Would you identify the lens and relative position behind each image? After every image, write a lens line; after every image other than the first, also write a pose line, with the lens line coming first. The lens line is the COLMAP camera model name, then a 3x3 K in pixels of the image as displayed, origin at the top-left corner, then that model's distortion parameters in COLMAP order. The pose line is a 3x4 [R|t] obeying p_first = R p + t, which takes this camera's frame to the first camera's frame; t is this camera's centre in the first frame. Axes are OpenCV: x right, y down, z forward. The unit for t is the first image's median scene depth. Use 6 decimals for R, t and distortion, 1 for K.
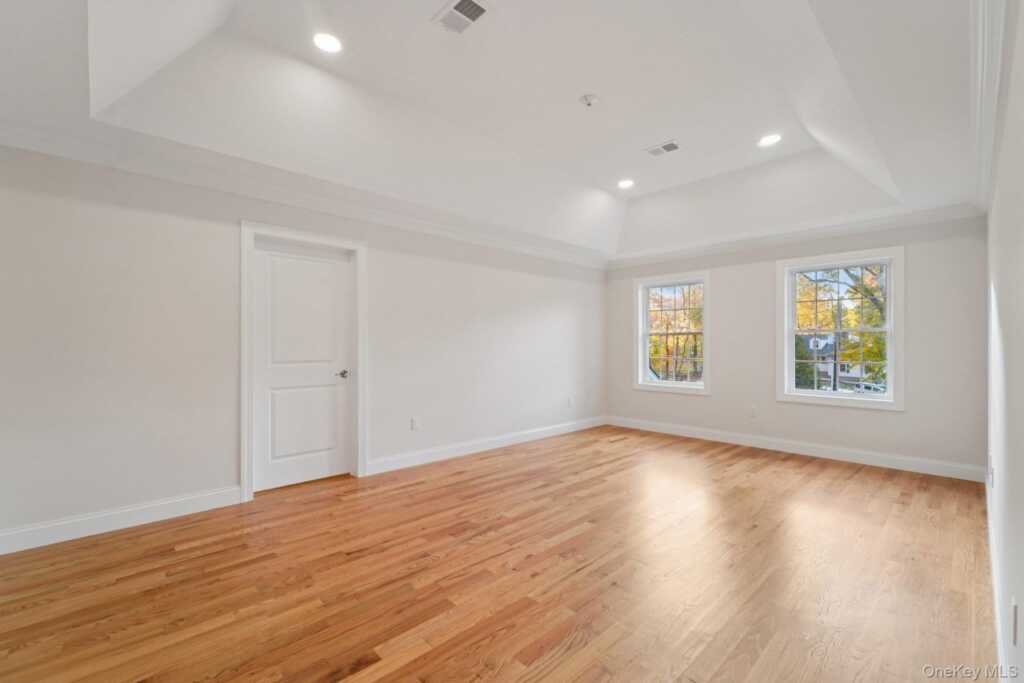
lens RADIAL K [[438.1, 0, 512.0], [0, 438.1, 341.5], [0, 0, 1]] dist [0.012114, -0.000150]
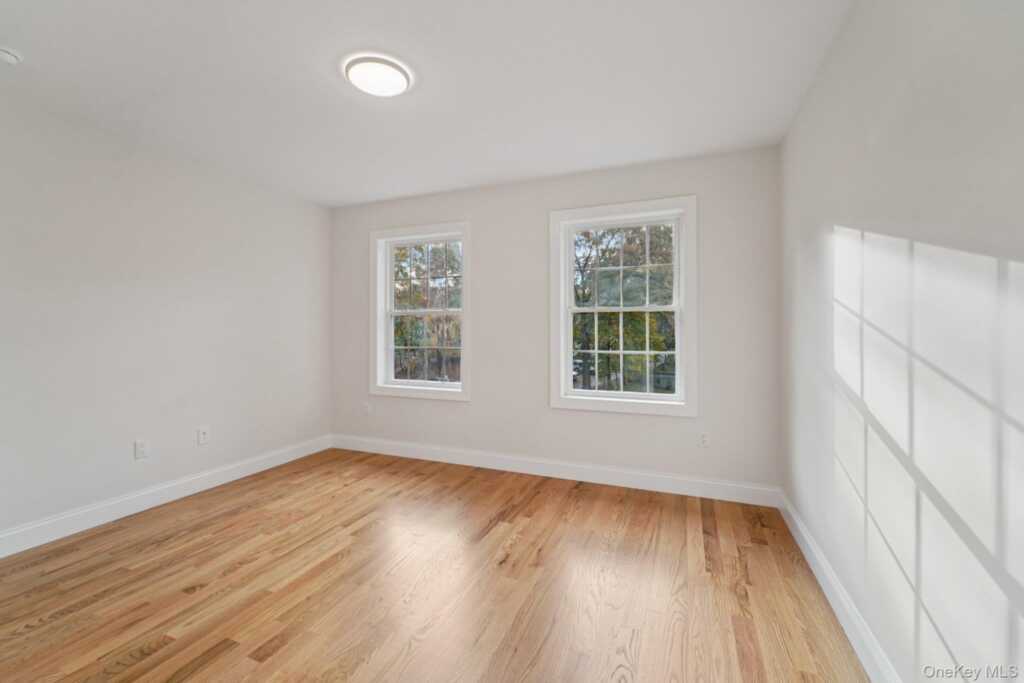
lens RADIAL K [[421.6, 0, 514.6], [0, 421.6, 345.4], [0, 0, 1]] dist [0.000440, -0.000213]
pose [[0.912525, 0.005536, 0.408983, 0.304524], [-0.009936, 0.999913, 0.008636, 0.033703], [-0.408900, -0.011944, 0.912501, 0.458427]]
